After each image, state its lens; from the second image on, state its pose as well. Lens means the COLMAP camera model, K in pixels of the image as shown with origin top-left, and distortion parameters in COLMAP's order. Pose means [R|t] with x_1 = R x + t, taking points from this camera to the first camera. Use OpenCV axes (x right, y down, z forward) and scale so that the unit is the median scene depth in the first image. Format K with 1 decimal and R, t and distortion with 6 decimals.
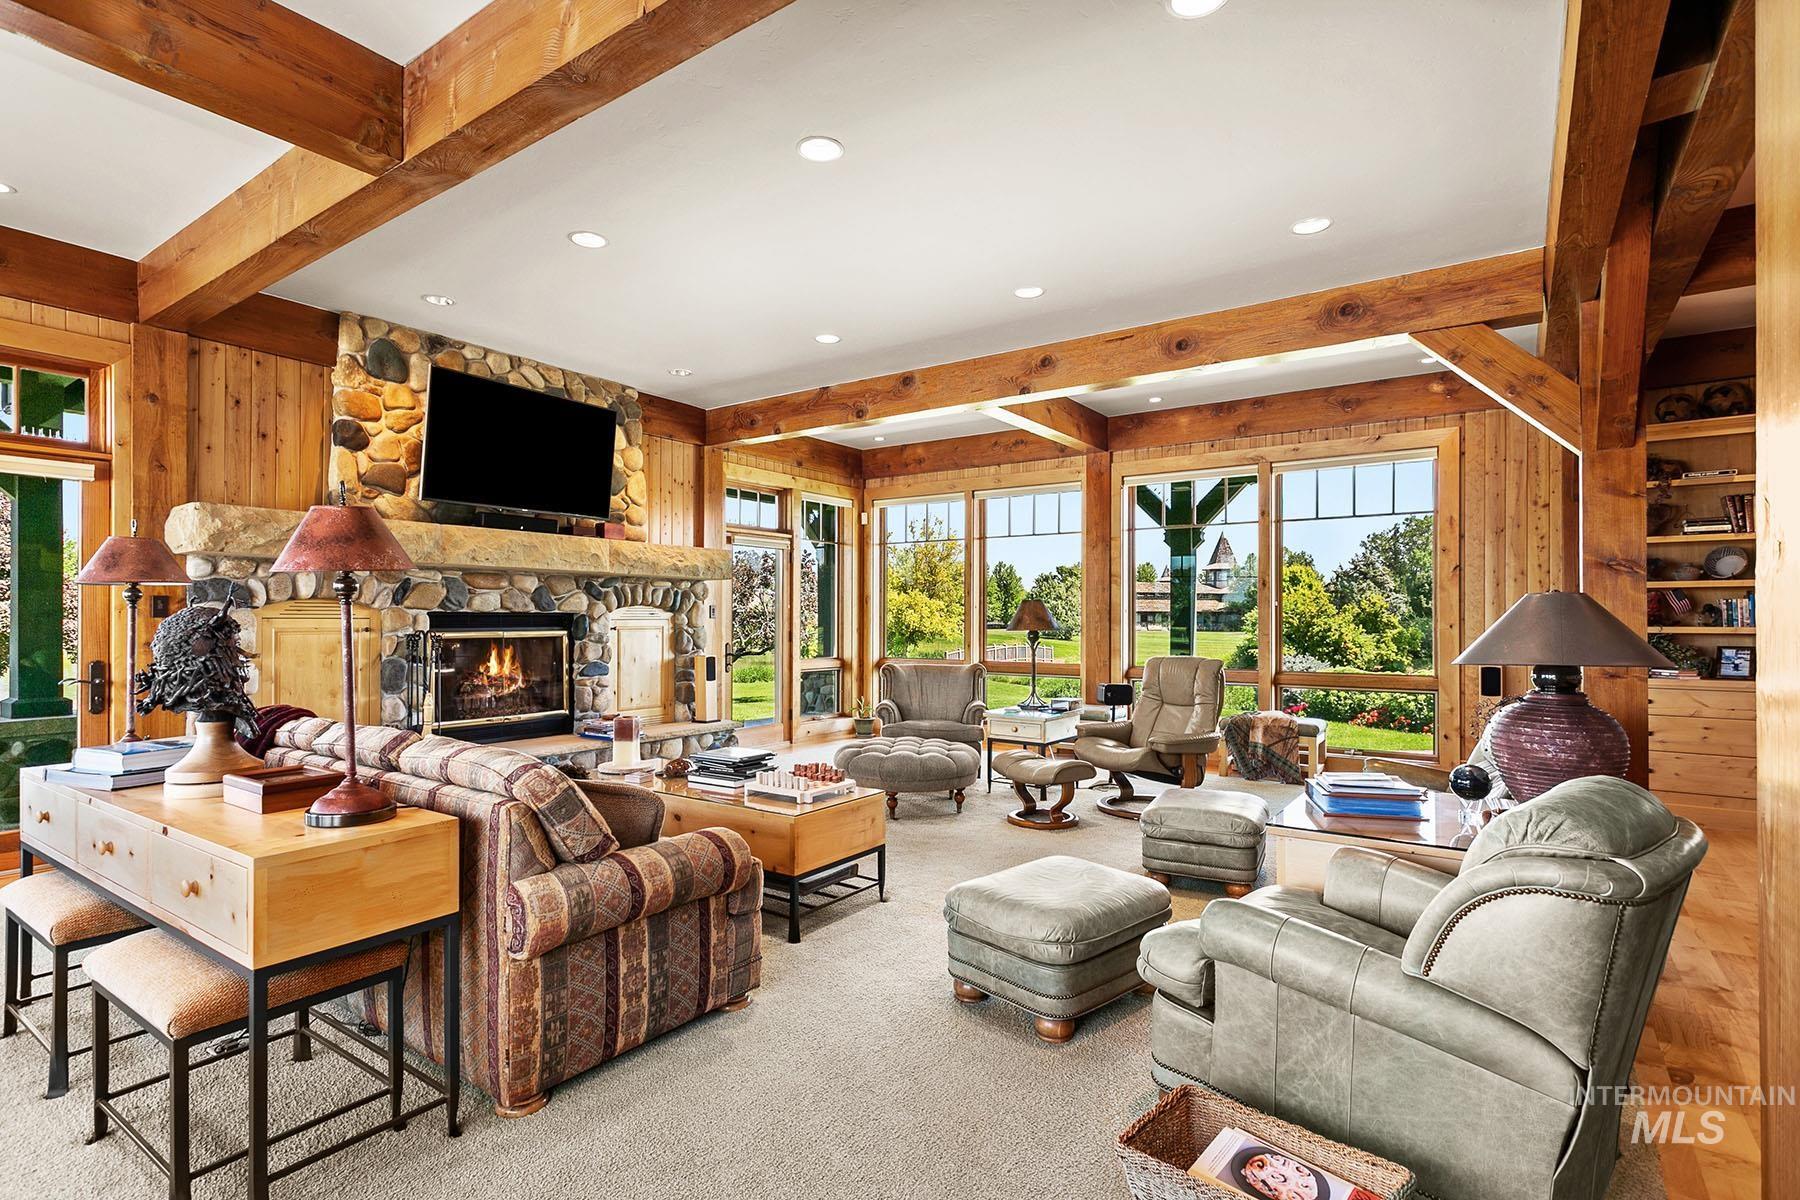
lens RADIAL K [[872.9, 0, 894.9], [0, 872.9, 596.1], [0, 0, 1]] dist [0.003463, 0.000553]
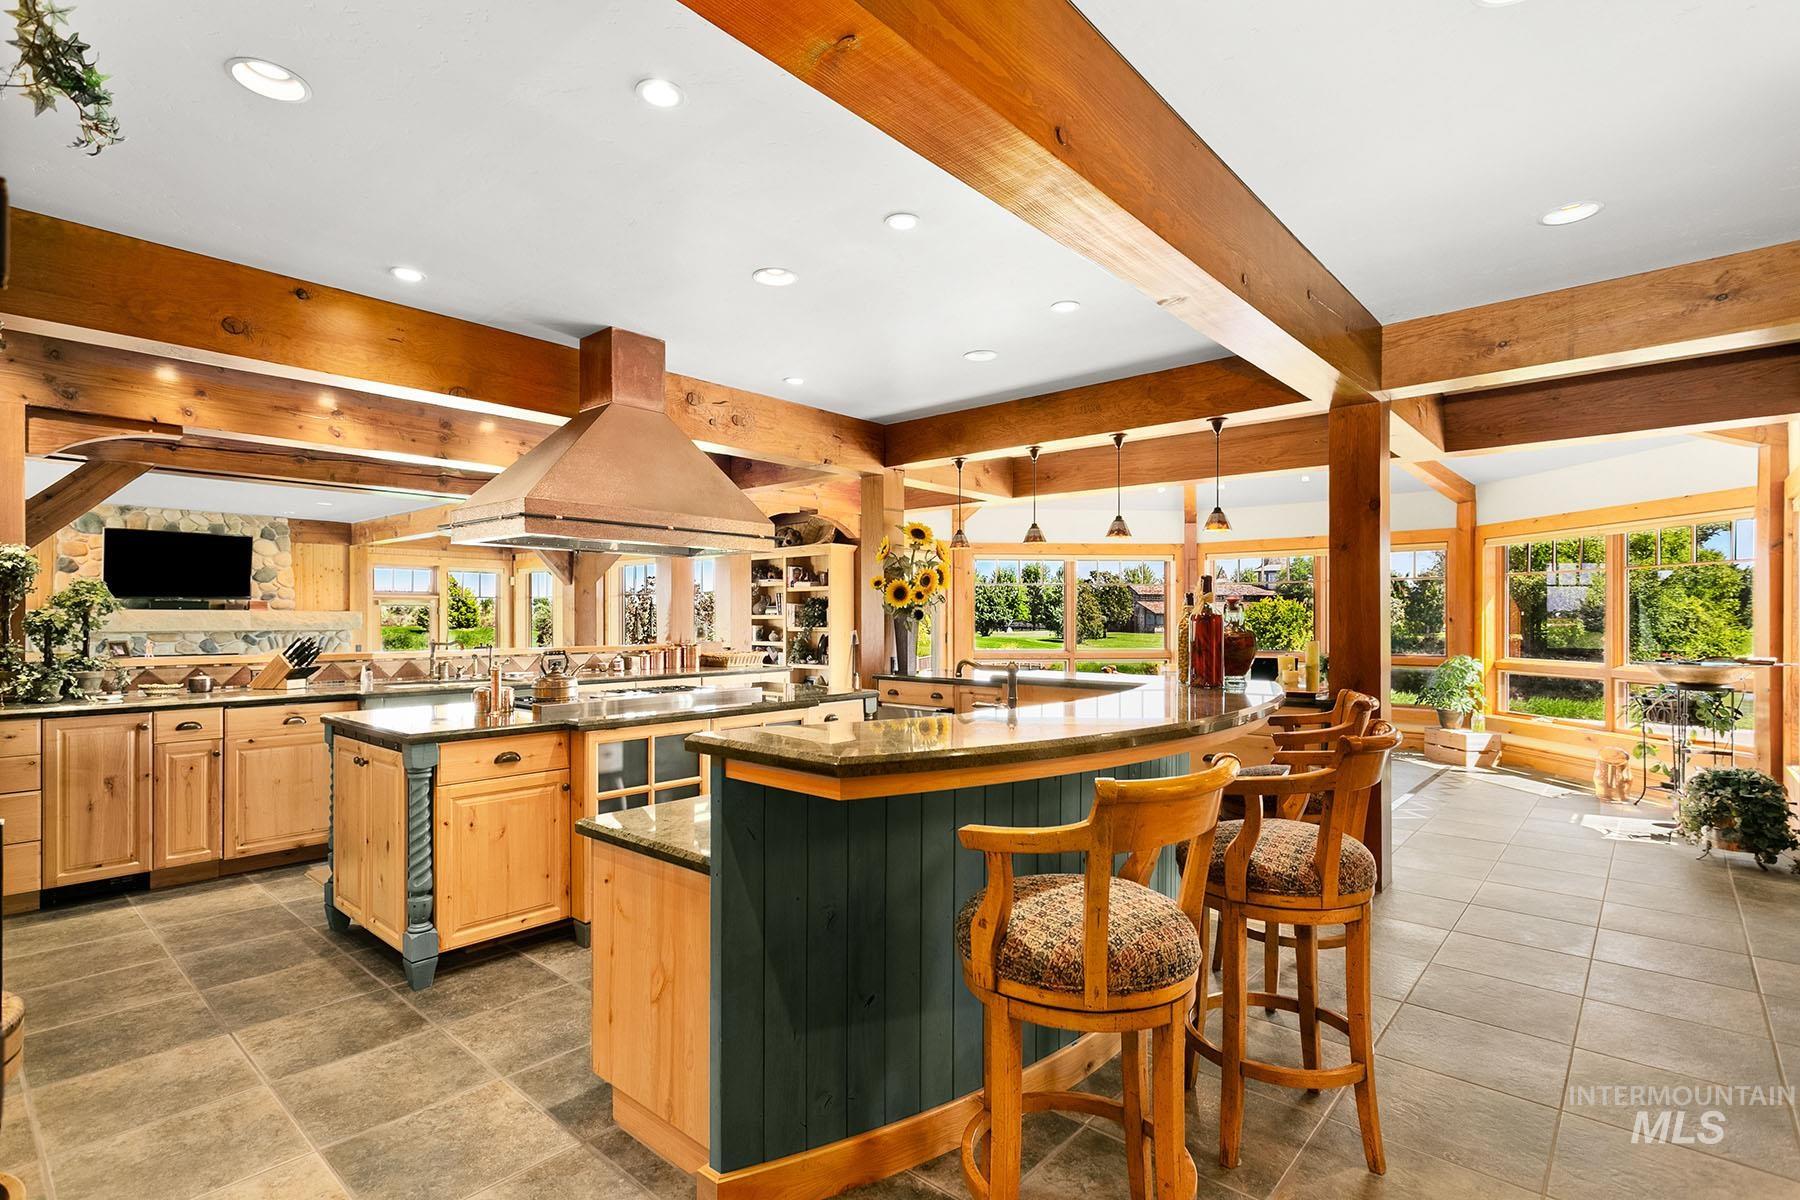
lens RADIAL K [[872.9, 0, 898.5], [0, 872.9, 612.9], [0, 0, 1]] dist [0.003463, 0.000553]
pose [[0.996082, -0.008810, -0.087997, 1.137306], [0.010194, 0.999831, 0.015290, -0.076779], [0.087847, -0.016127, 0.996003, -0.627691]]
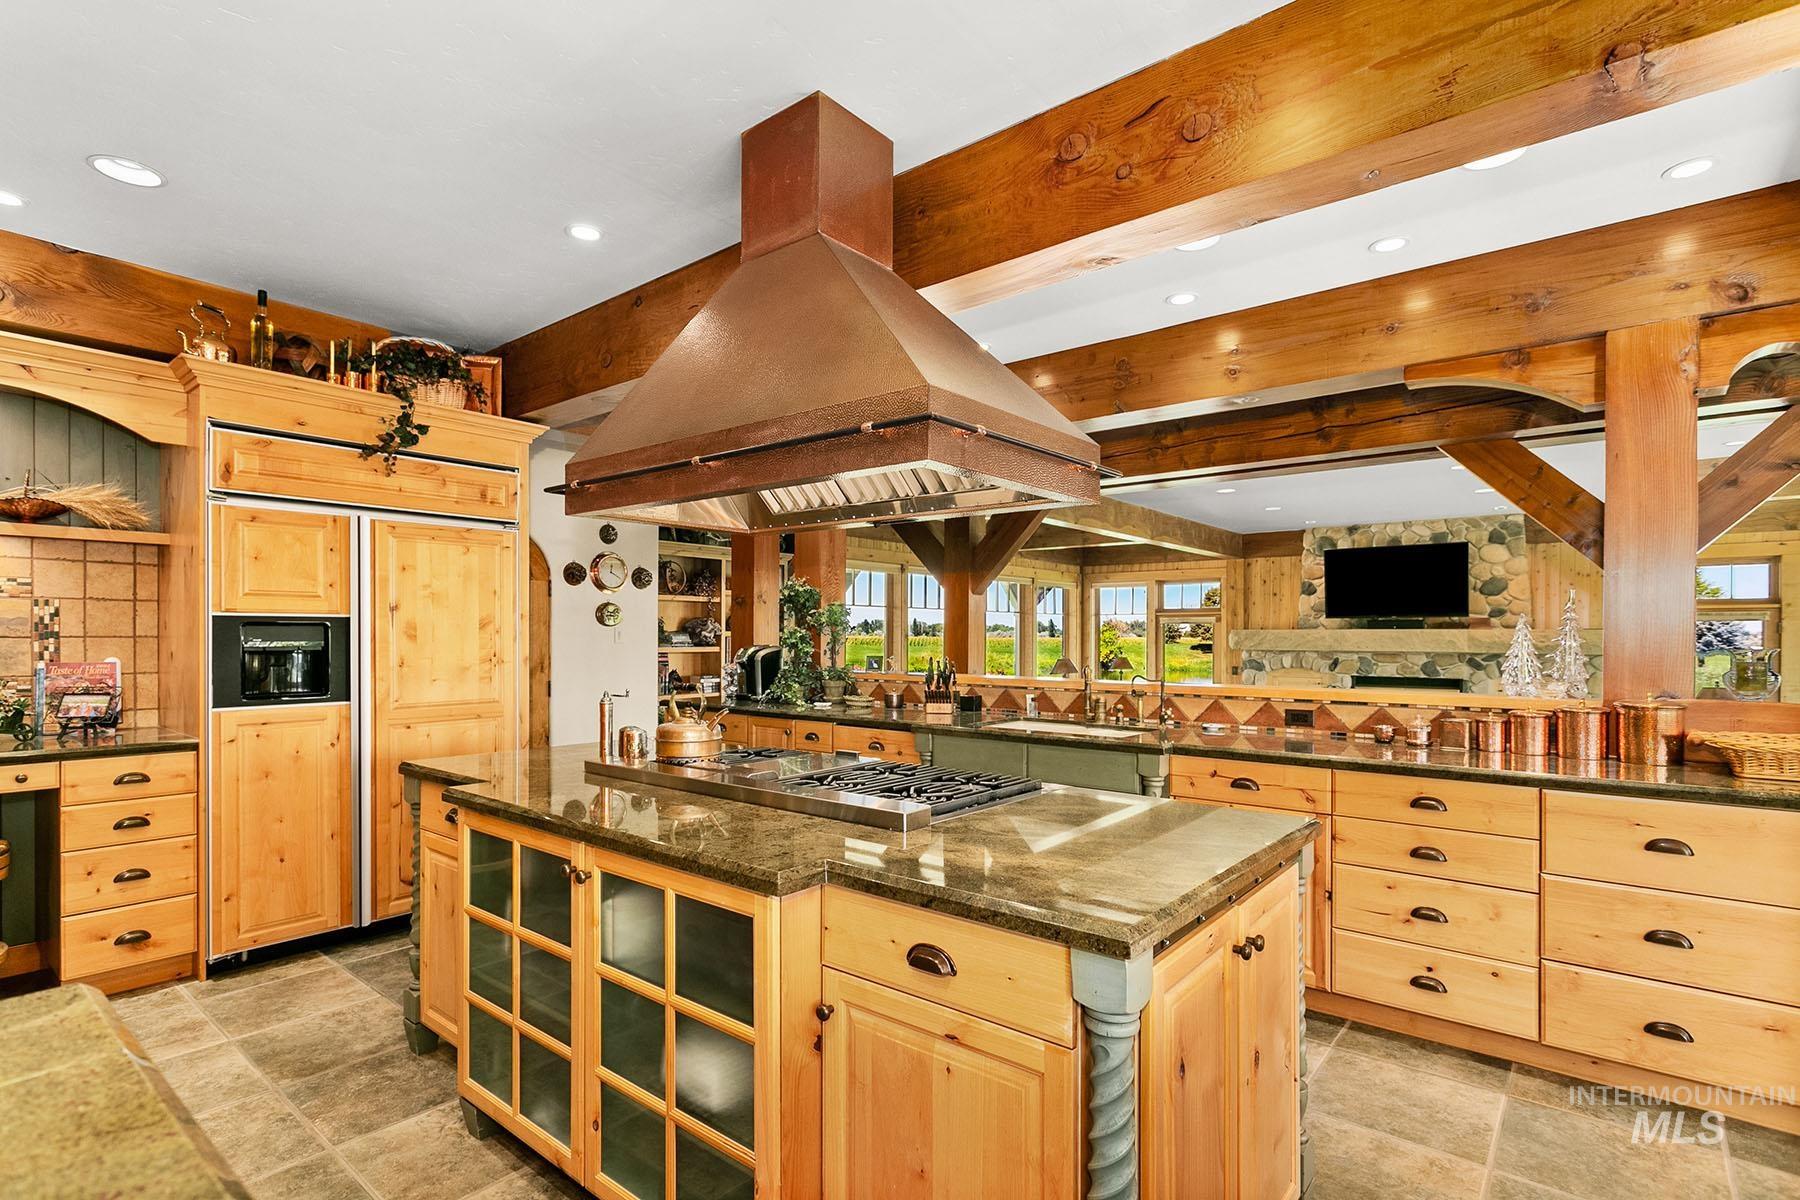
lens RADIAL K [[872.9, 0, 898.6], [0, 872.9, 640.6], [0, 0, 1]] dist [0.003463, 0.000553]
pose [[-0.070334, -0.001976, -0.997522, 1.250204], [0.016236, 0.999863, -0.003126, -0.059629], [0.997391, -0.016416, -0.070292, 0.155660]]
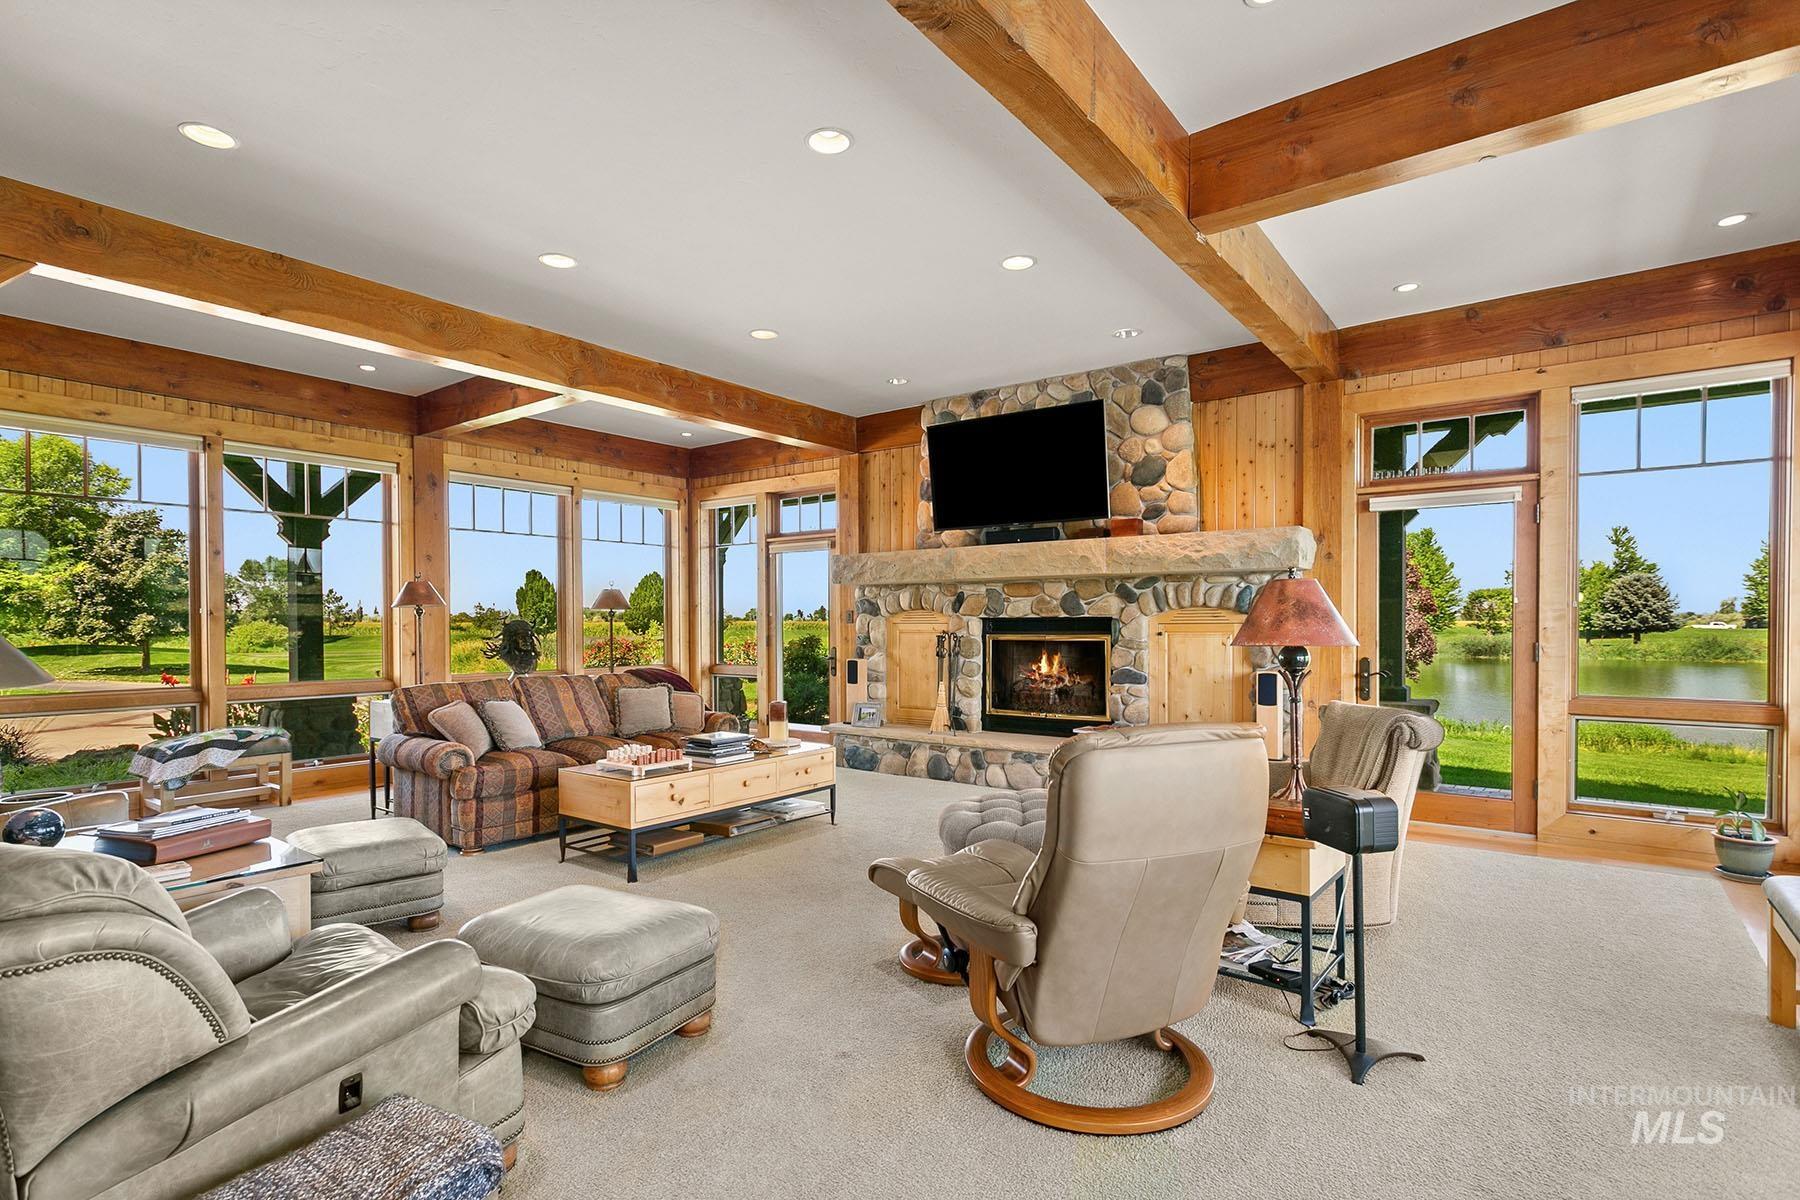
lens RADIAL K [[872.9, 0, 916.6], [0, 872.9, 629.5], [0, 0, 1]] dist [0.003463, 0.000553]
pose [[-0.029424, -0.000932, -0.999567, 0.635828], [0.023156, 0.999731, -0.001614, 0.031040], [0.999299, -0.023194, -0.029394, 0.854929]]
